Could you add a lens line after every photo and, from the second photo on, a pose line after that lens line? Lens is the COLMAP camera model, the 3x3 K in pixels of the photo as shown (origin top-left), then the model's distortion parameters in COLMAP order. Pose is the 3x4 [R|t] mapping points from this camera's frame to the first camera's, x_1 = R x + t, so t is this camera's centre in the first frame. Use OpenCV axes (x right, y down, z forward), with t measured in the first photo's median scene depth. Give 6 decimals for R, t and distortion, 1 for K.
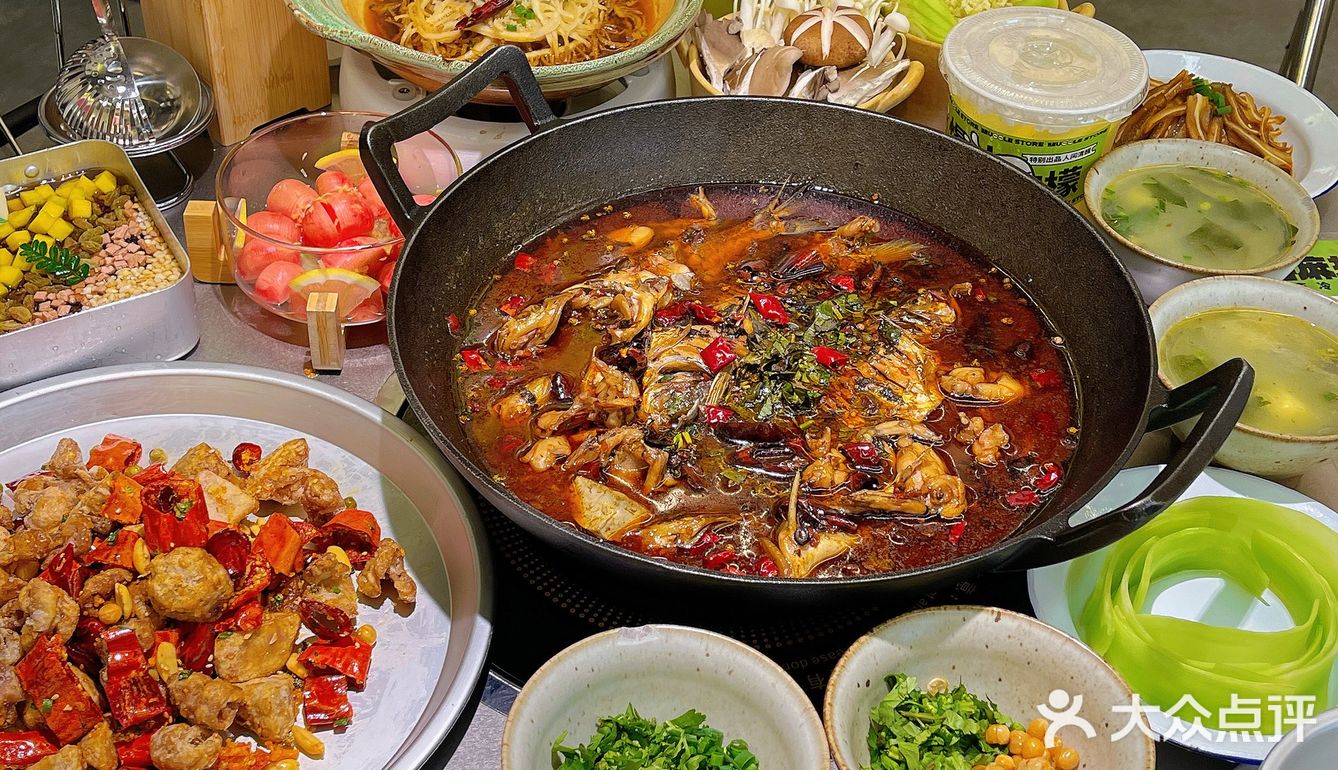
lens RADIAL K [[1732.2, 0, 669.0], [0, 1732.2, 385.0], [0, 0, 1]] dist [0.132706, -0.431291]
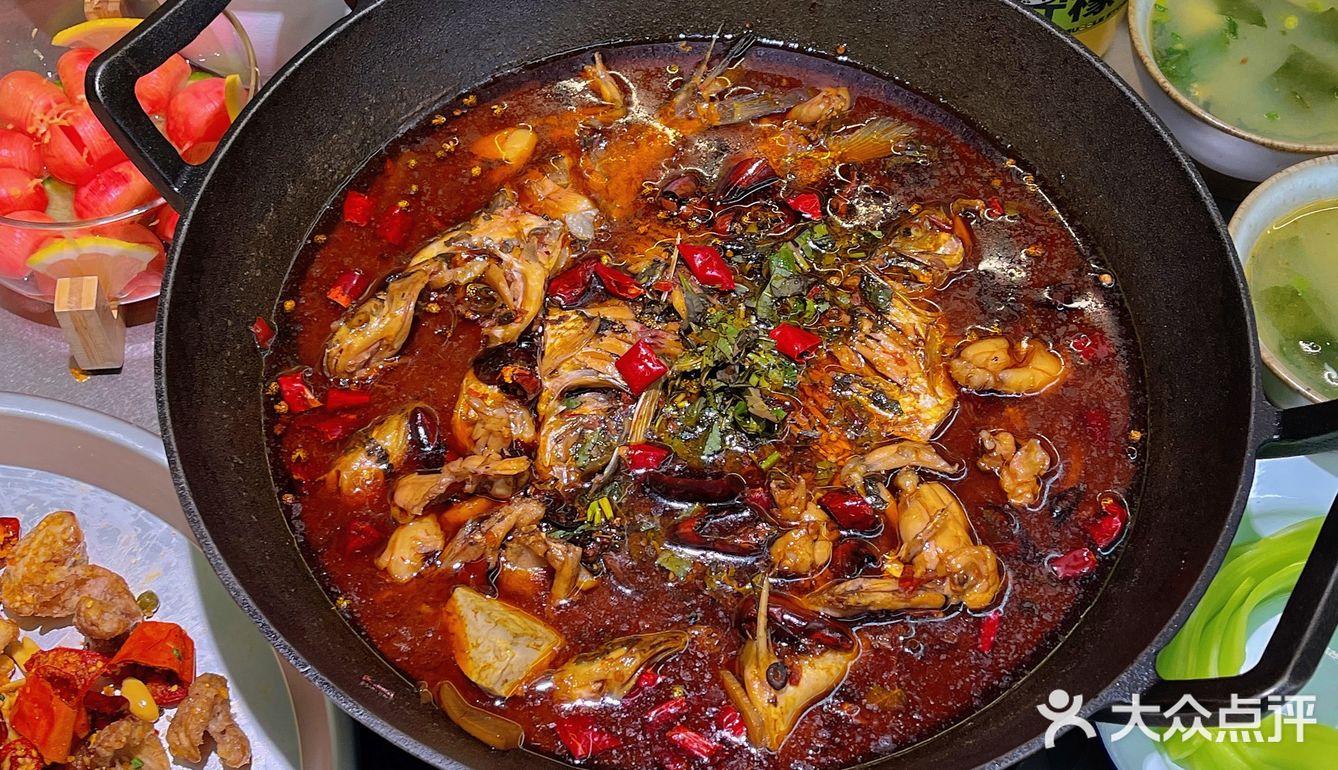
lens RADIAL K [[1732.2, 0, 669.0], [0, 1732.2, 385.0], [0, 0, 1]] dist [0.132706, -0.431291]
pose [[0.996527, -0.078381, 0.028111, 0.019415], [0.067455, 0.957806, 0.279387, -0.207887], [-0.048823, -0.276520, 0.959767, 0.315830]]
